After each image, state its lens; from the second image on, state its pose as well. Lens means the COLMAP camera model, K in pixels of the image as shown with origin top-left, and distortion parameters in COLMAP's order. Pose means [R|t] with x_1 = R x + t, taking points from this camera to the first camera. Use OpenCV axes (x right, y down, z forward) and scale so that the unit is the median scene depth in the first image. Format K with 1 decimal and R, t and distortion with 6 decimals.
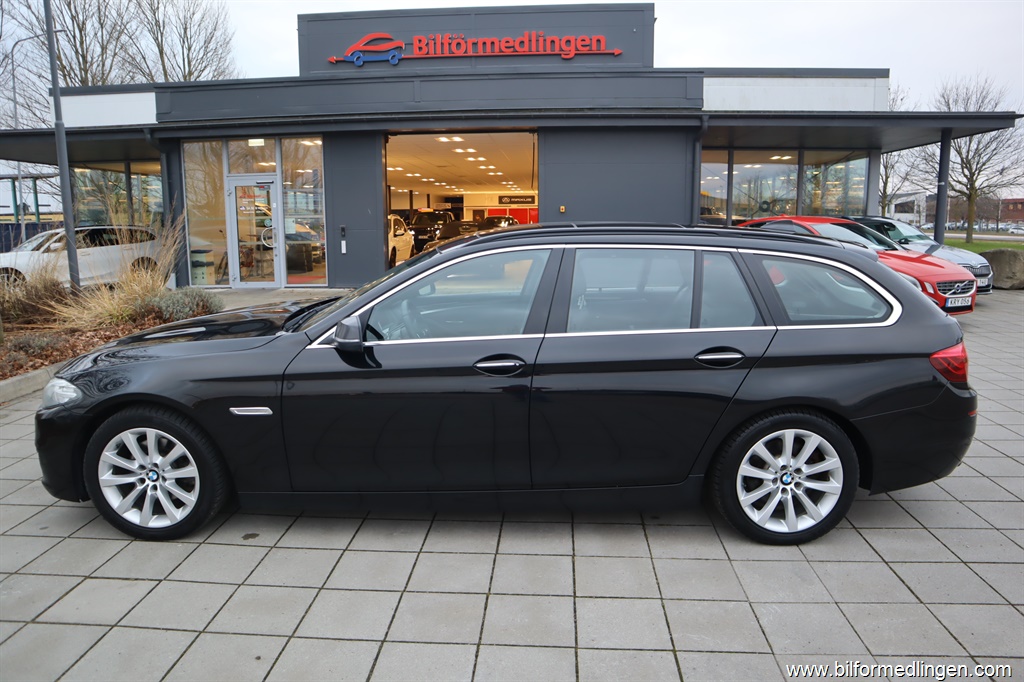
lens RADIAL K [[722.8, 0, 514.2], [0, 722.8, 340.9], [0, 0, 1]] dist [-0.078469, 0.025798]
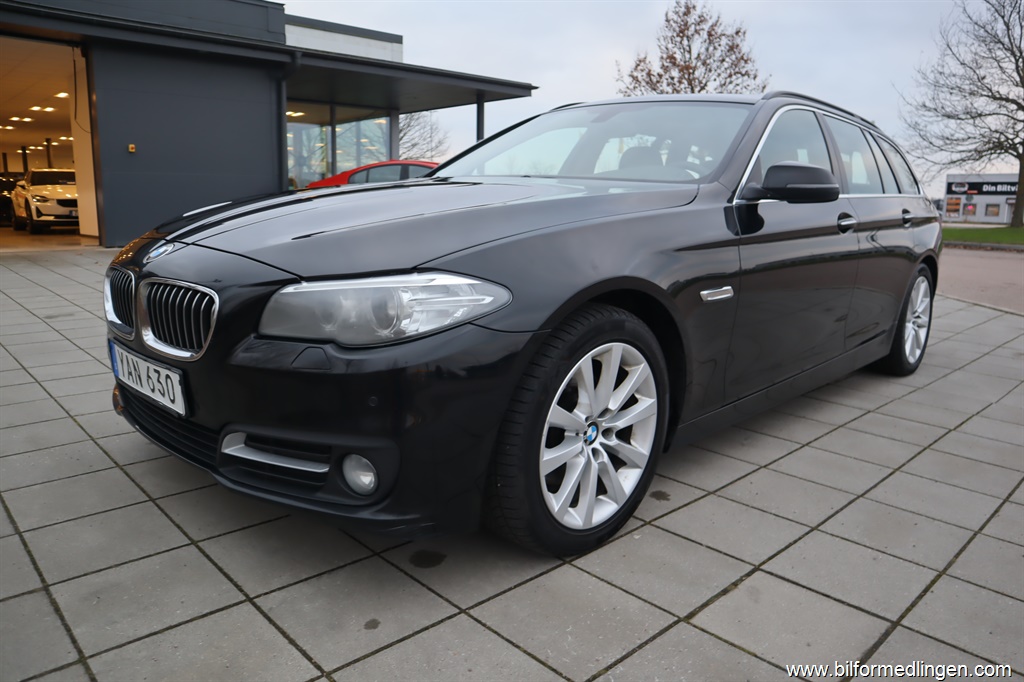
lens RADIAL K [[722.8, 0, 512.4], [0, 722.8, 340.3], [0, 0, 1]] dist [-0.078469, 0.025798]
pose [[0.693345, -0.124983, 0.709685, -0.238509], [0.103596, 0.991902, 0.073474, 0.017444], [-0.713121, 0.022577, 0.700677, 0.162103]]
